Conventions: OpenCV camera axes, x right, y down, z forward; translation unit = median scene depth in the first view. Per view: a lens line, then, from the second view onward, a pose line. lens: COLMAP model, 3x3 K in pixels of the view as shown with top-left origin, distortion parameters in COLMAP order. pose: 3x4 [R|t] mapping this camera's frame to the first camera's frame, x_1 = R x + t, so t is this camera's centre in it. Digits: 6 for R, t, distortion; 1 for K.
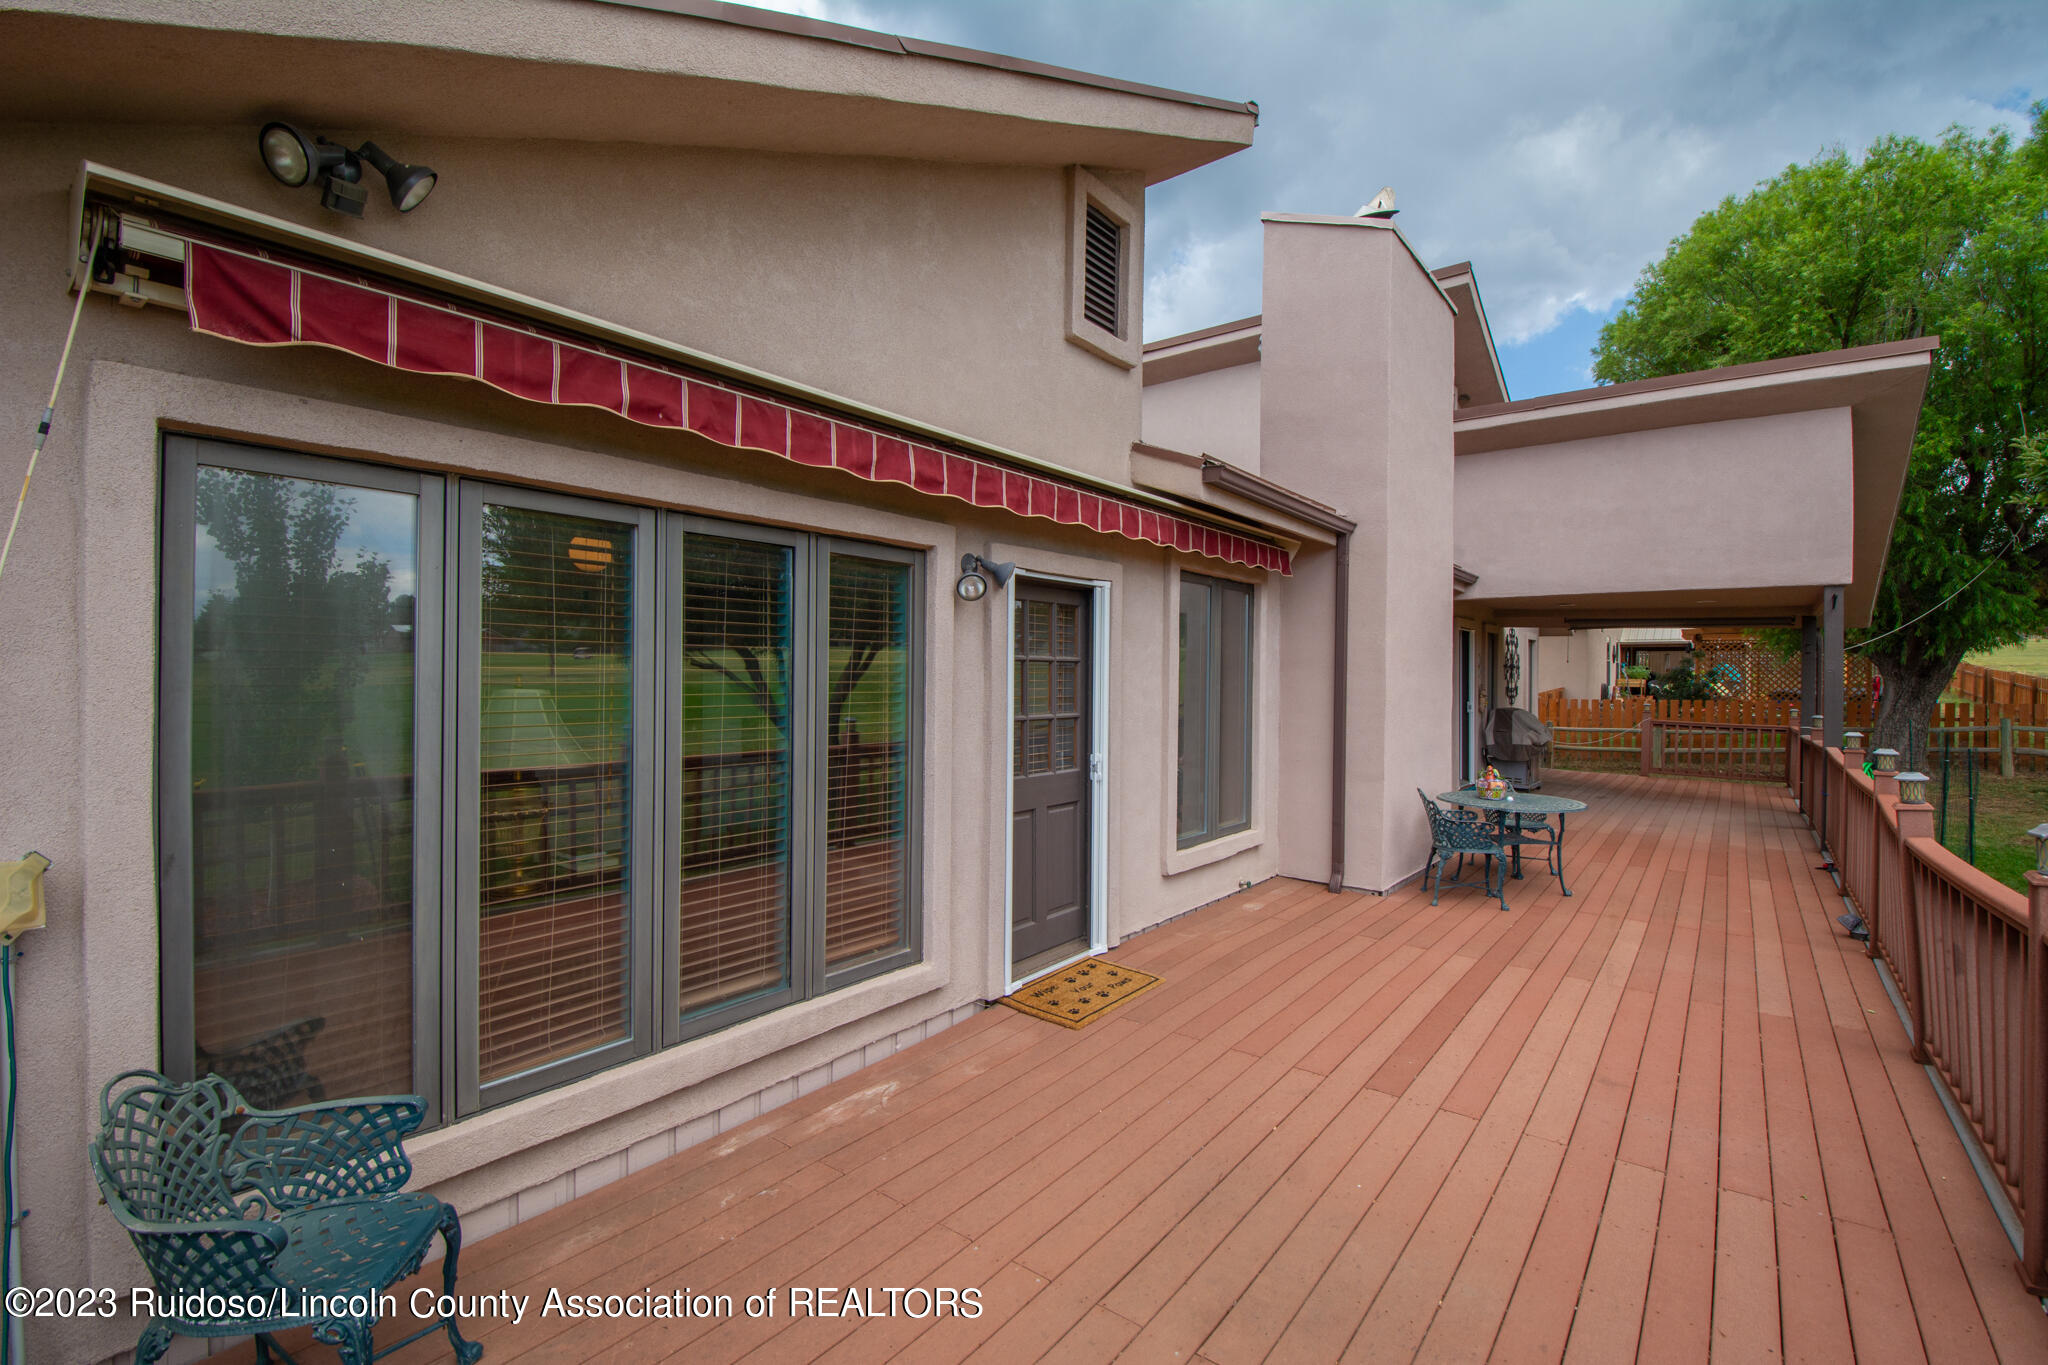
lens RADIAL K [[896.9, 0, 1024.0], [0, 896.9, 682.5], [0, 0, 1]] dist [-0.000491, -0.011765]
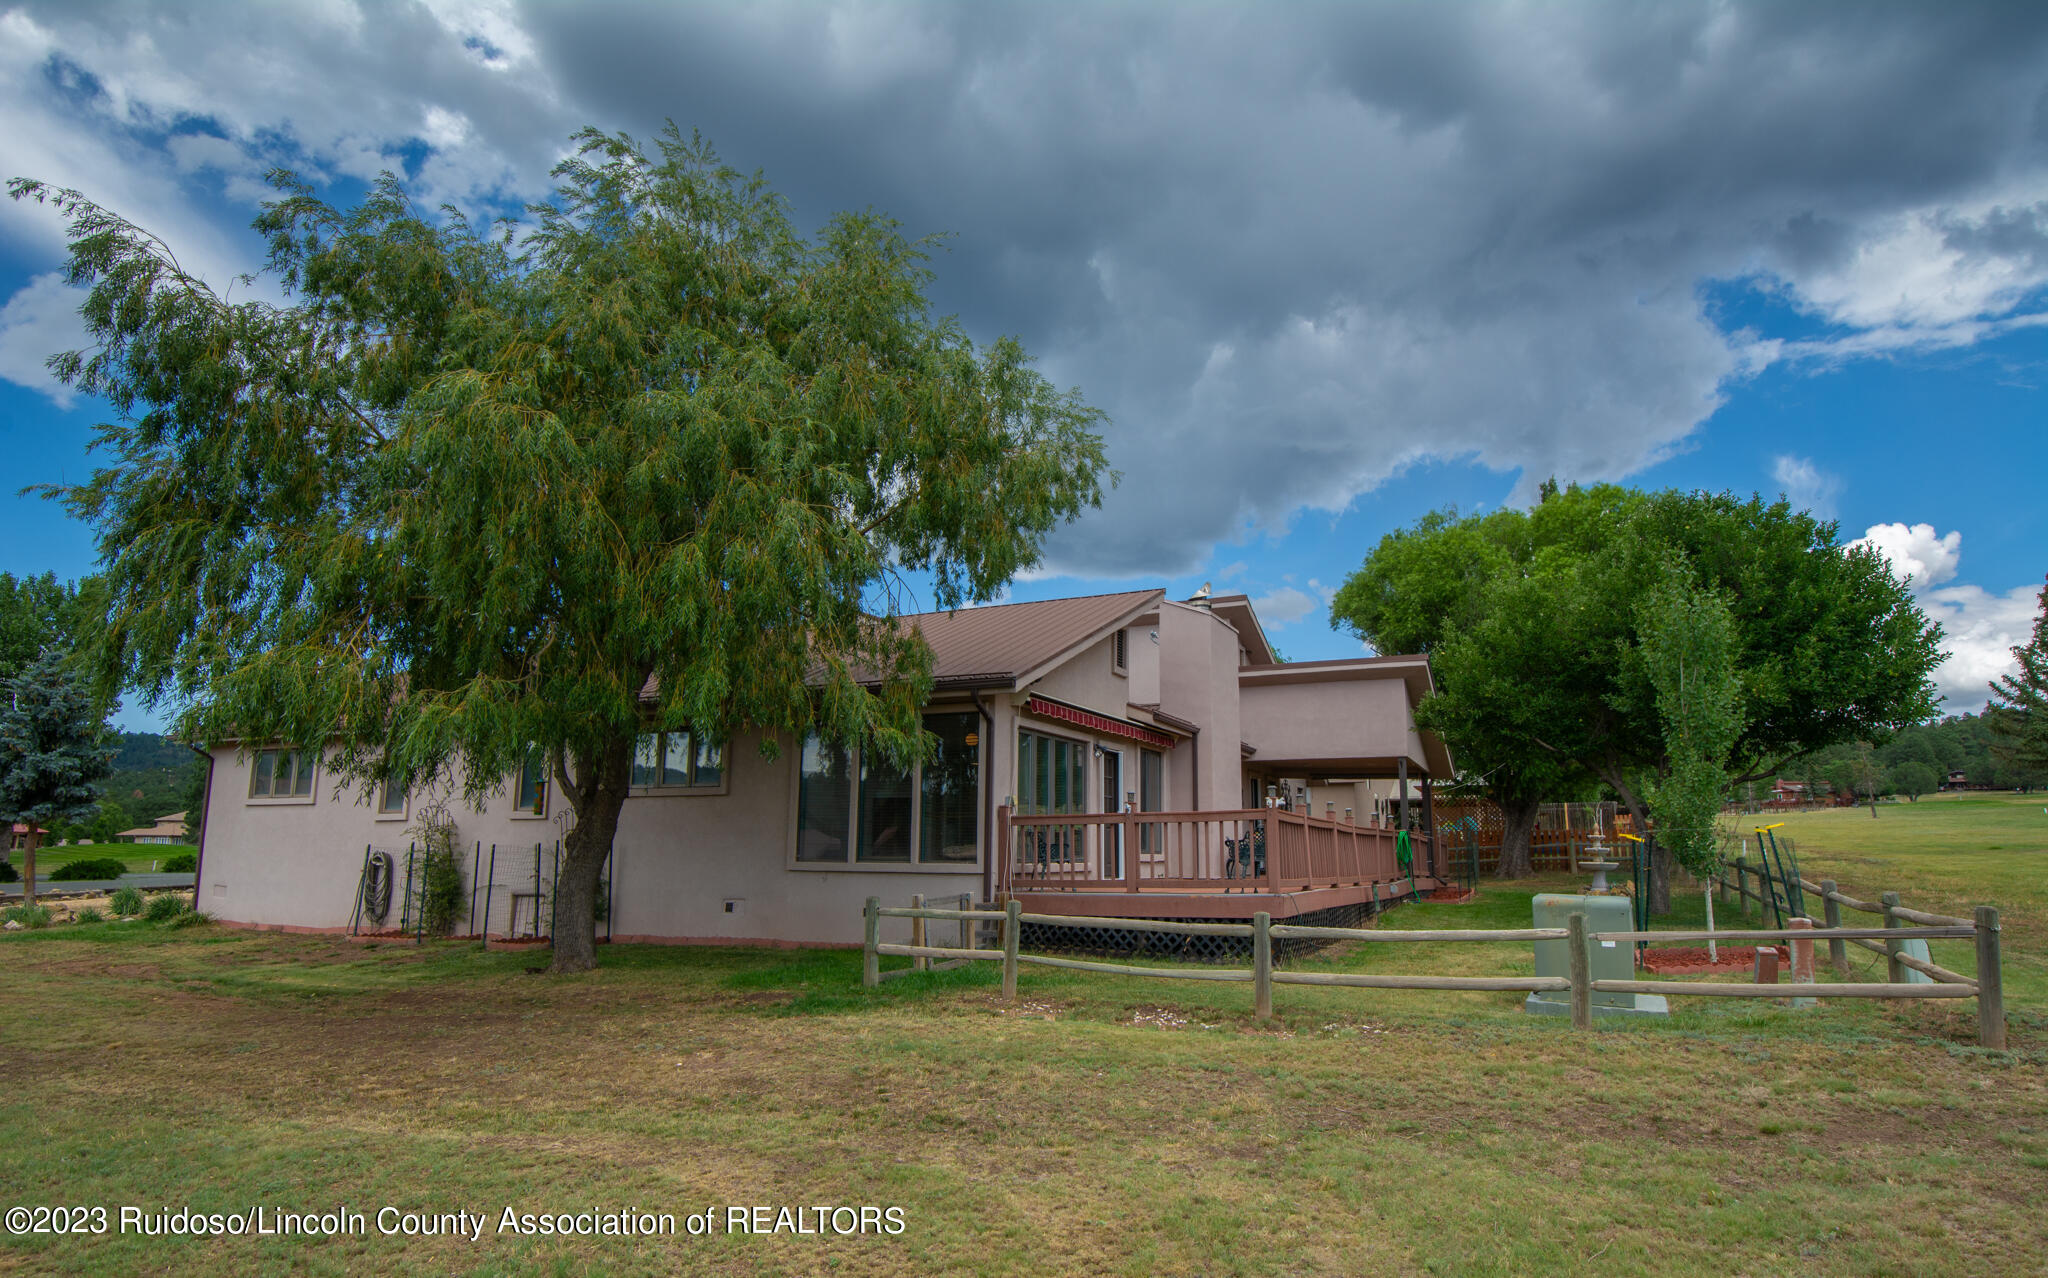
lens RADIAL K [[1114.2, 0, 1023.6], [0, 1114.2, 684.1], [0, 0, 1]] dist [-0.000665, -0.000440]
pose [[0.977716, 0.023924, 0.208565, -0.982853], [0.010746, 0.986479, -0.163533, 0.261052], [-0.209658, 0.162130, 0.964239, -2.470773]]
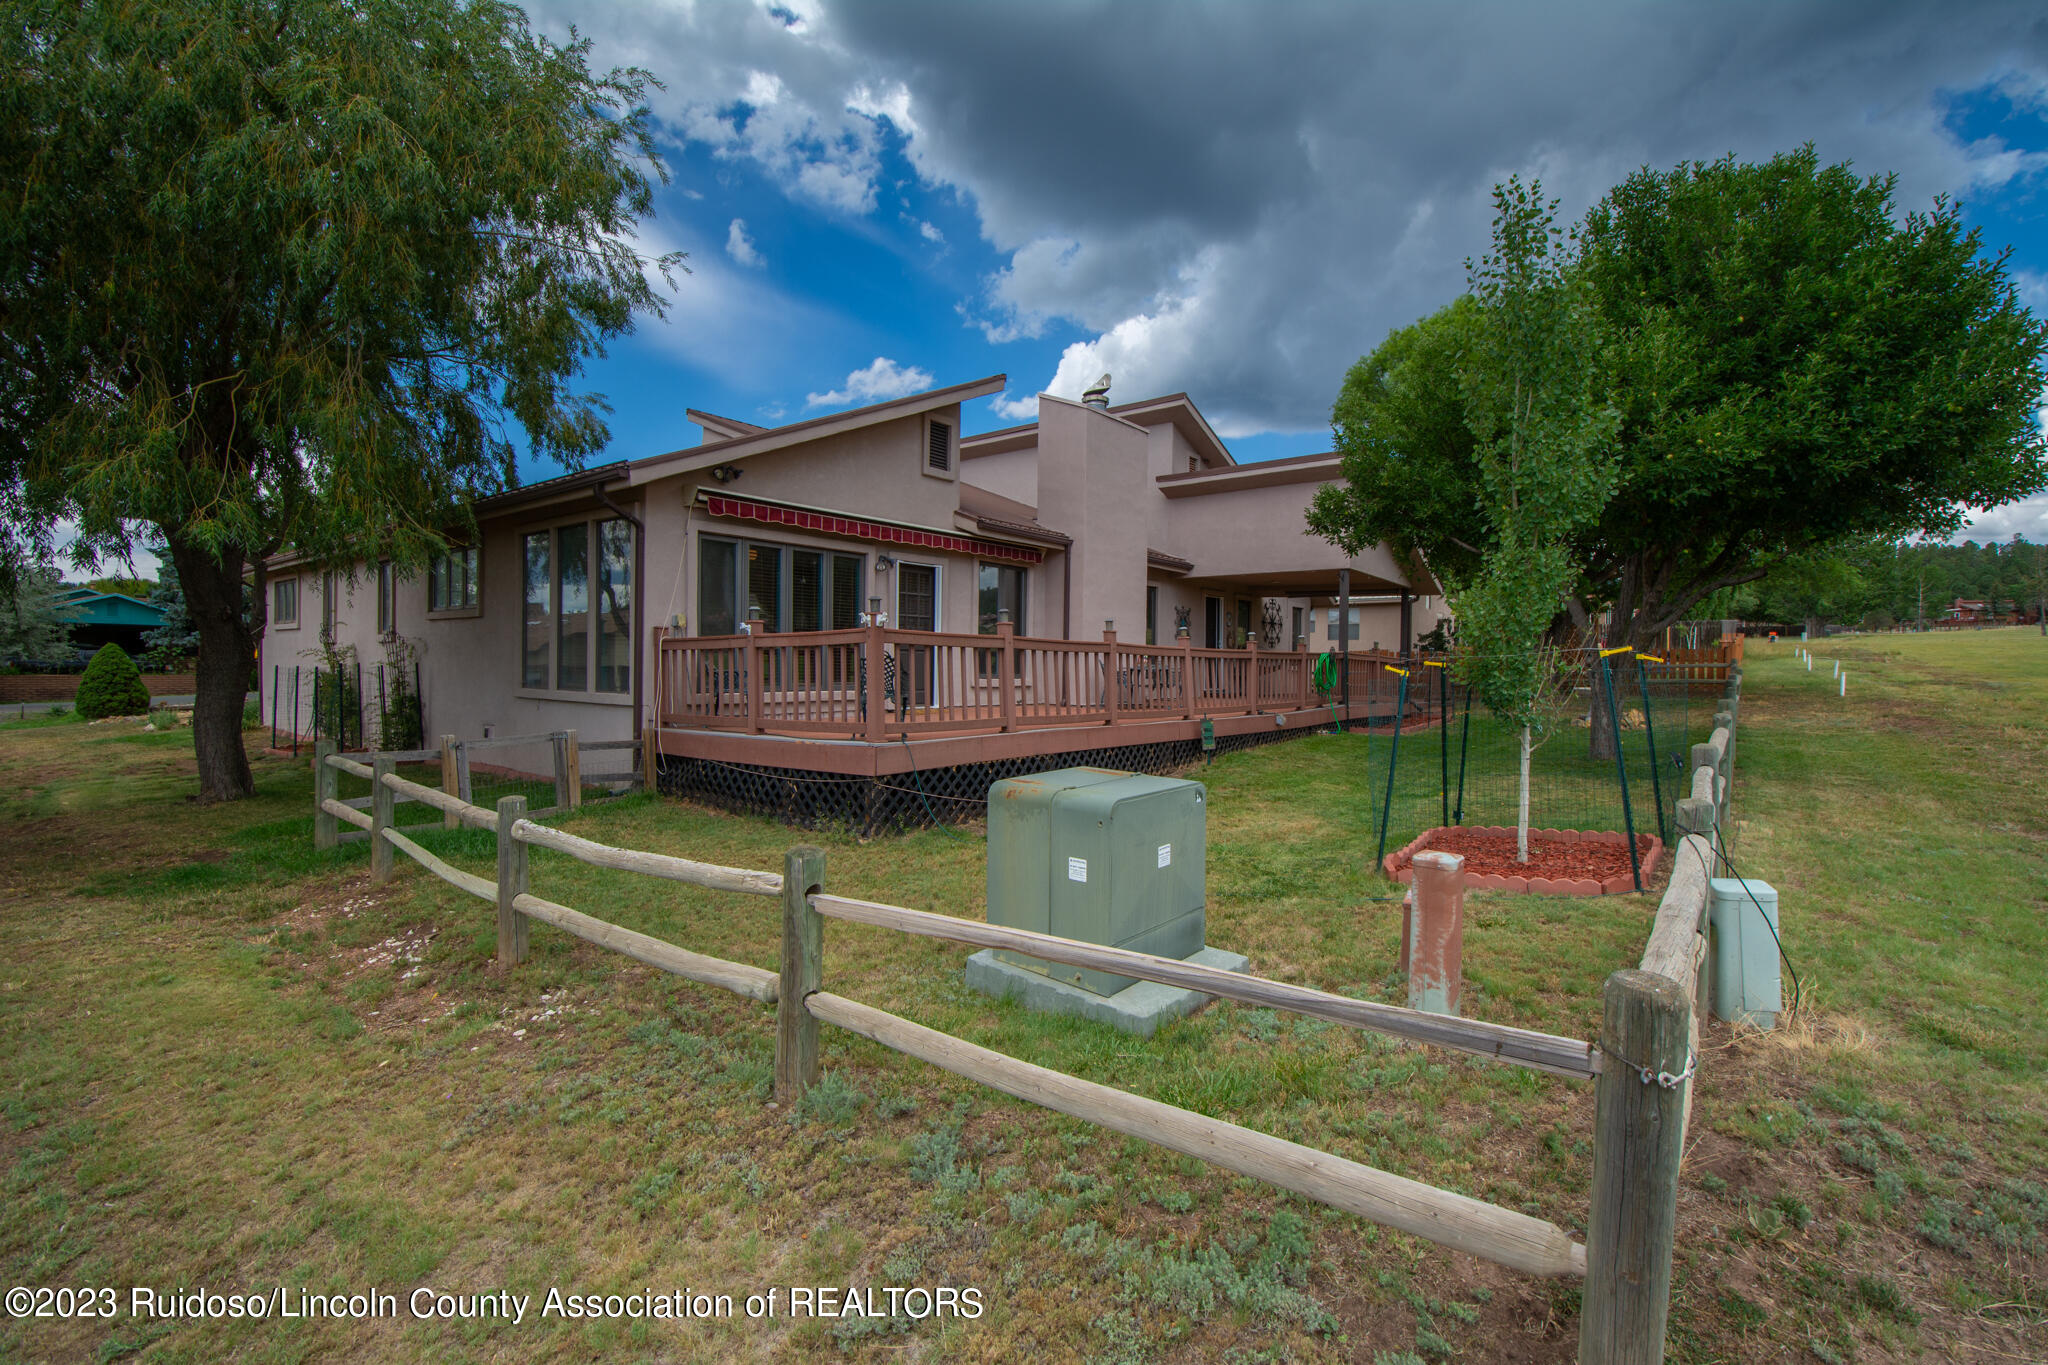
lens RADIAL K [[896.9, 0, 1024.0], [0, 896.9, 682.5], [0, 0, 1]] dist [-0.000491, -0.011765]
pose [[0.999847, -0.003482, -0.017160, 0.375300], [0.003540, 0.999988, 0.003352, 0.217902], [0.017148, -0.003412, 0.999847, -1.592846]]
